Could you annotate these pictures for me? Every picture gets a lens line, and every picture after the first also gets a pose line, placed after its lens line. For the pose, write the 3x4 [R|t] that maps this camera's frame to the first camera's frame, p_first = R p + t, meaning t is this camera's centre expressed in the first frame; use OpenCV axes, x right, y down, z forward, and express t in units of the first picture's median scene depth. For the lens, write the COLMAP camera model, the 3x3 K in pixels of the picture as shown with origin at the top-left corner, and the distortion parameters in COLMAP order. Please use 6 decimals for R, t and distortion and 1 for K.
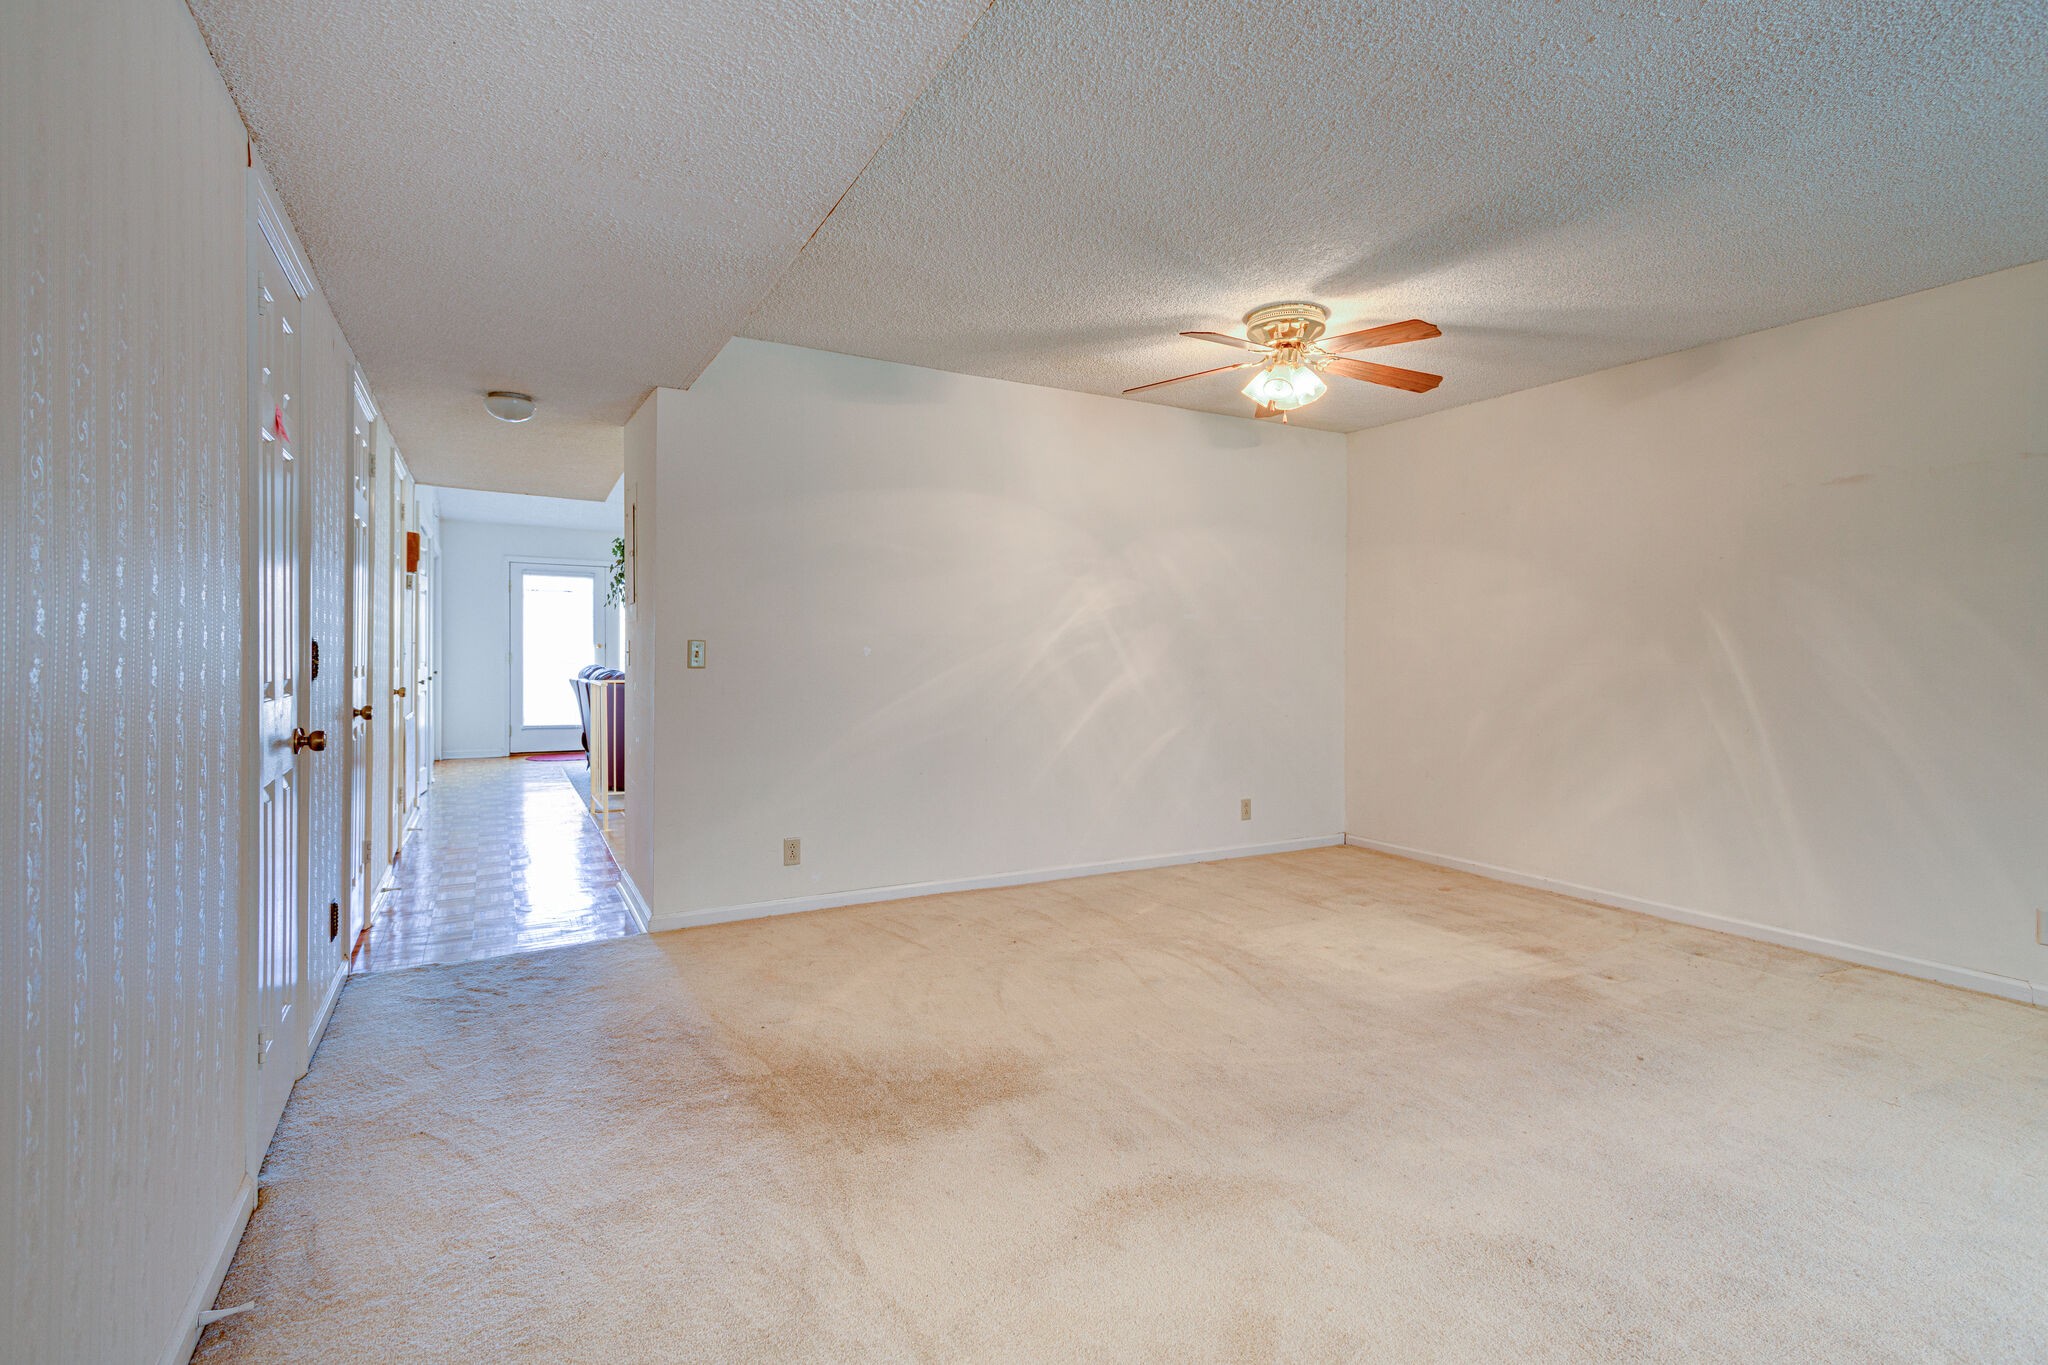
lens RADIAL K [[939.9, 0, 1020.8], [0, 939.9, 665.3], [0, 0, 1]] dist [0.013052, -0.000055]
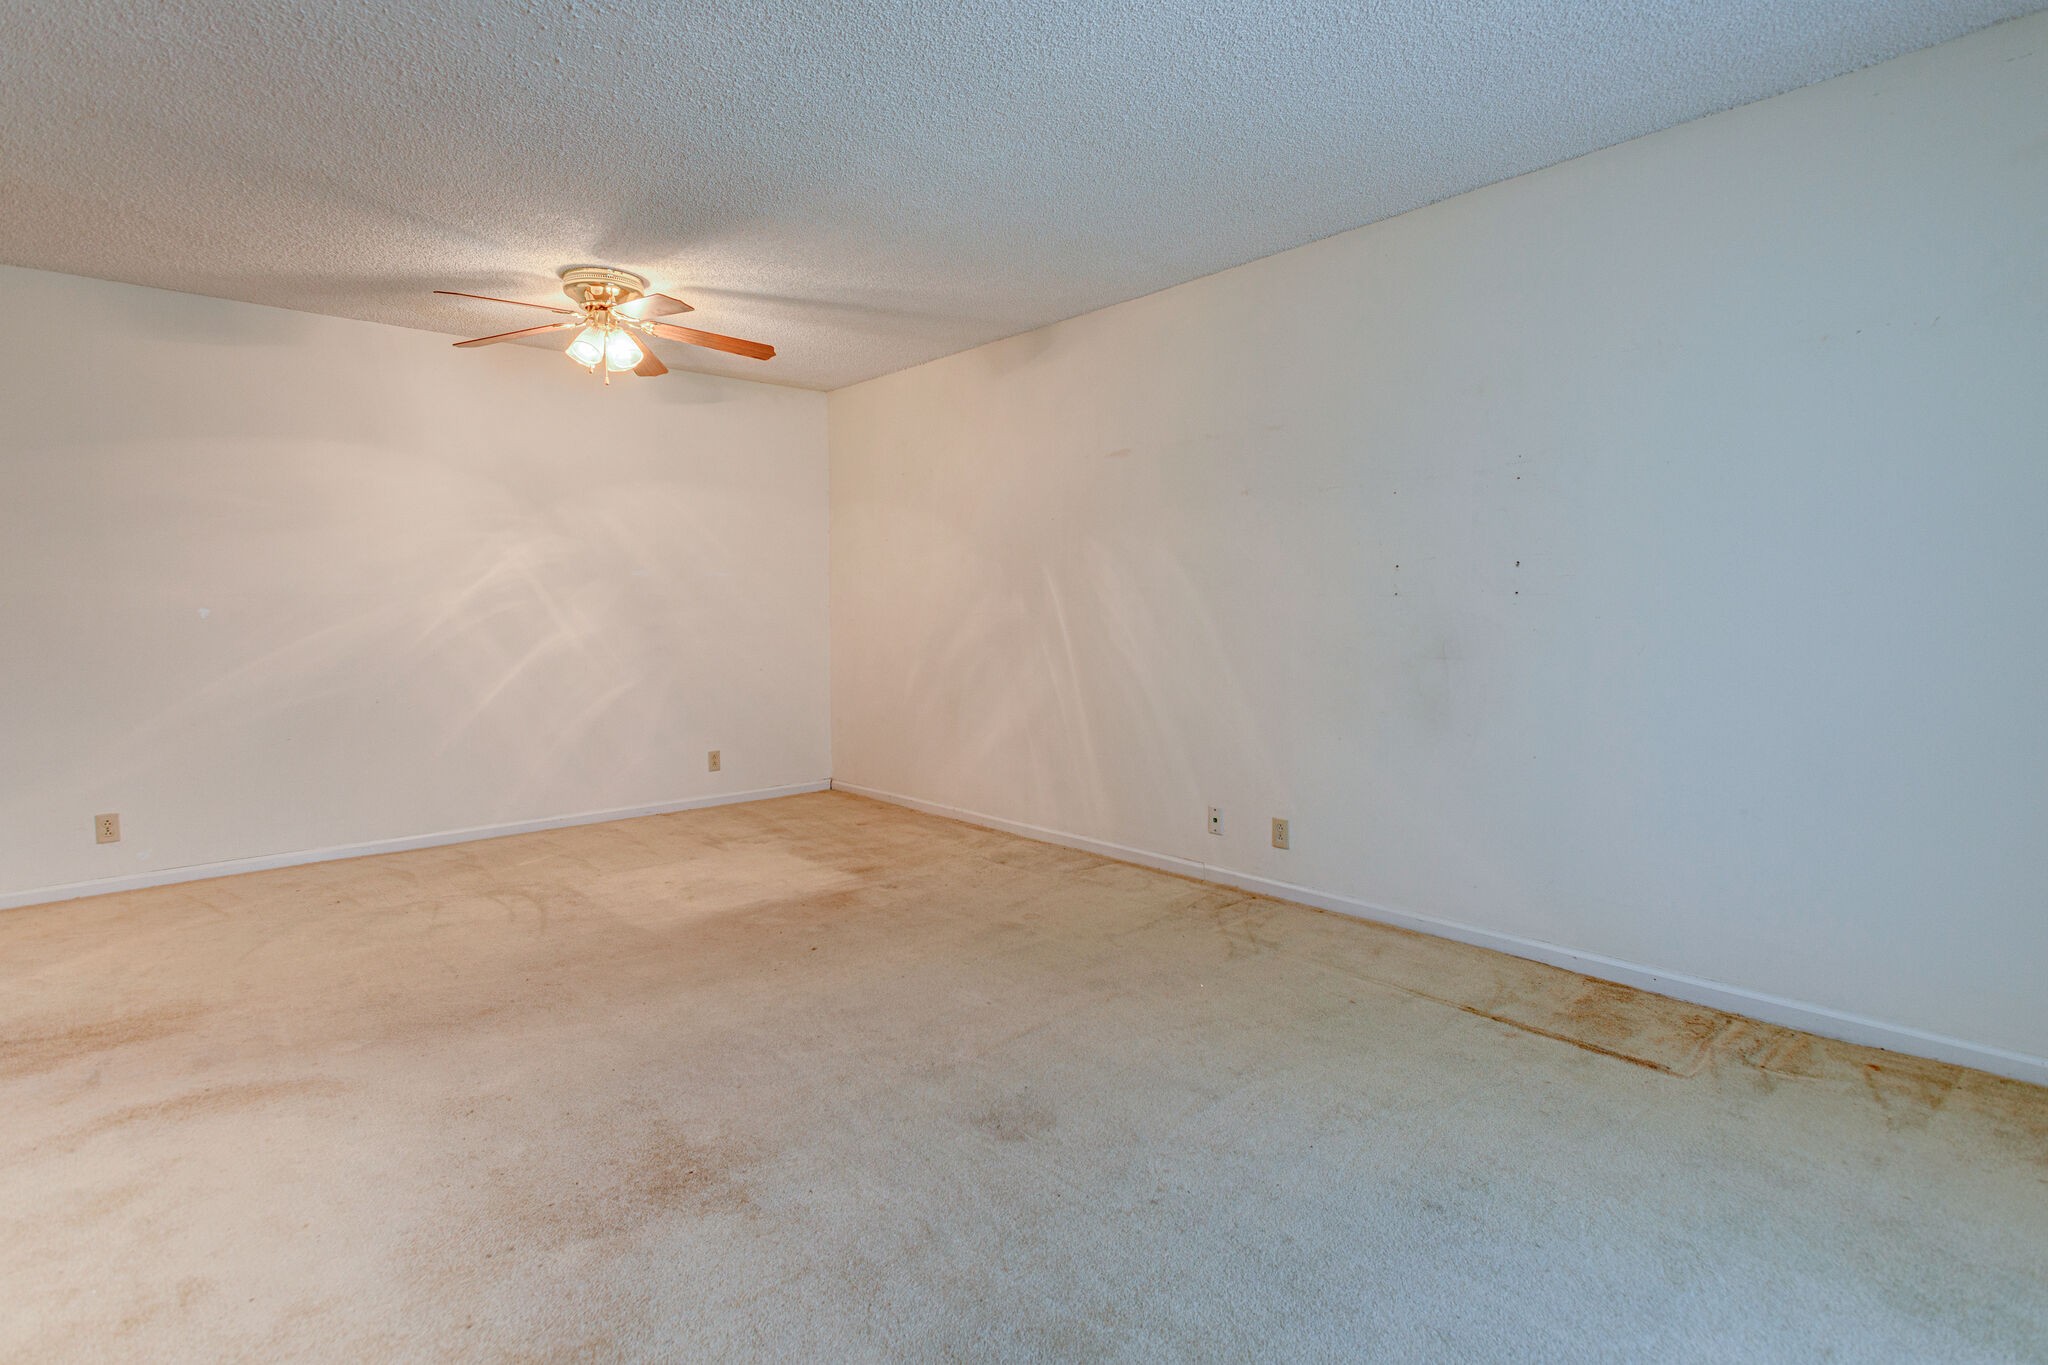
lens RADIAL K [[994.2, 0, 1026.3], [0, 994.2, 685.9], [0, 0, 1]] dist [0.023109, -0.001421]
pose [[0.976327, -0.031453, 0.214000, 0.435899], [0.017789, 0.997695, 0.065480, 0.006824], [-0.215566, -0.060123, 0.974637, -0.168085]]
